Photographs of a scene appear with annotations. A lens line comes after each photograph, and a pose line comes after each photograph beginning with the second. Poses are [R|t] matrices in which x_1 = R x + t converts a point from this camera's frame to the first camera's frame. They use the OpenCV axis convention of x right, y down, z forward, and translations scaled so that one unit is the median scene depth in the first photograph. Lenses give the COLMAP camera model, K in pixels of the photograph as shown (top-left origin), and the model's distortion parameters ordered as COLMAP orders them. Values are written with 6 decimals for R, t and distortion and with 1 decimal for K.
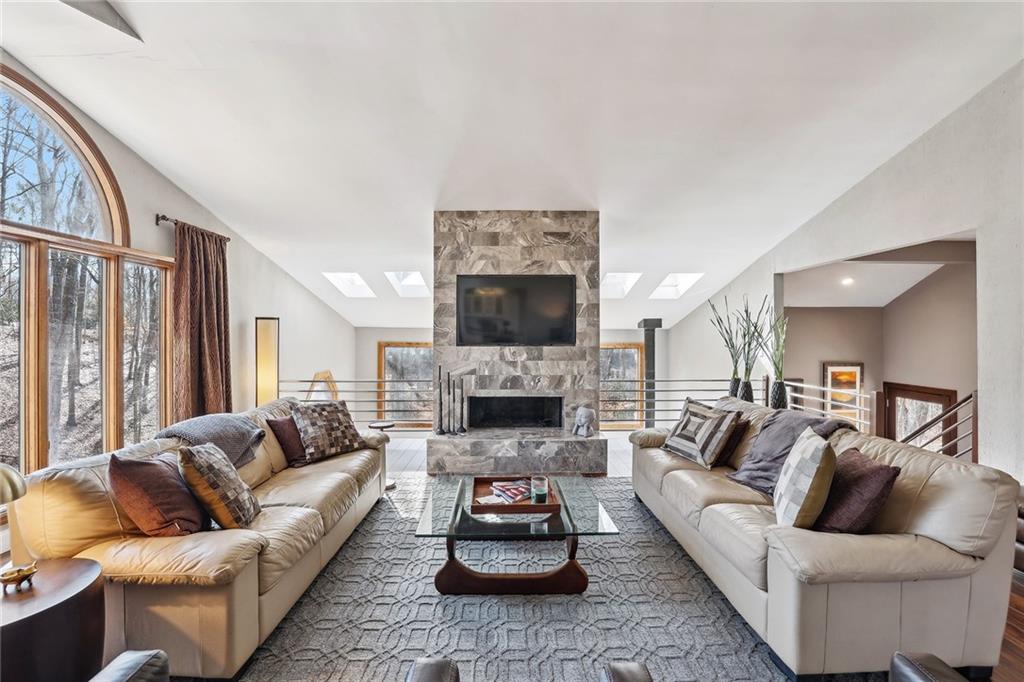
lens RADIAL K [[442.9, 0, 511.2], [0, 442.9, 334.5], [0, 0, 1]] dist [-0.038752, 0.009823]
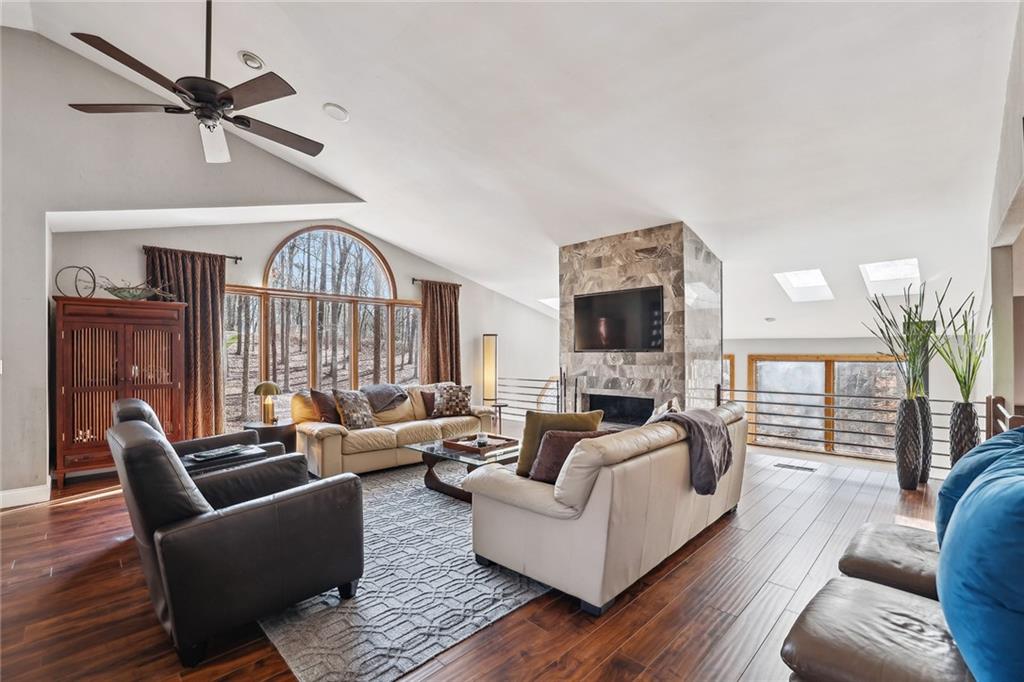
lens RADIAL K [[442.9, 0, 515.7], [0, 442.9, 349.2], [0, 0, 1]] dist [-0.038752, 0.009823]
pose [[0.717803, -0.007434, -0.696207, 0.630194], [0.003926, 0.999970, -0.006631, 0.025083], [0.696236, 0.002026, 0.717811, -0.011035]]
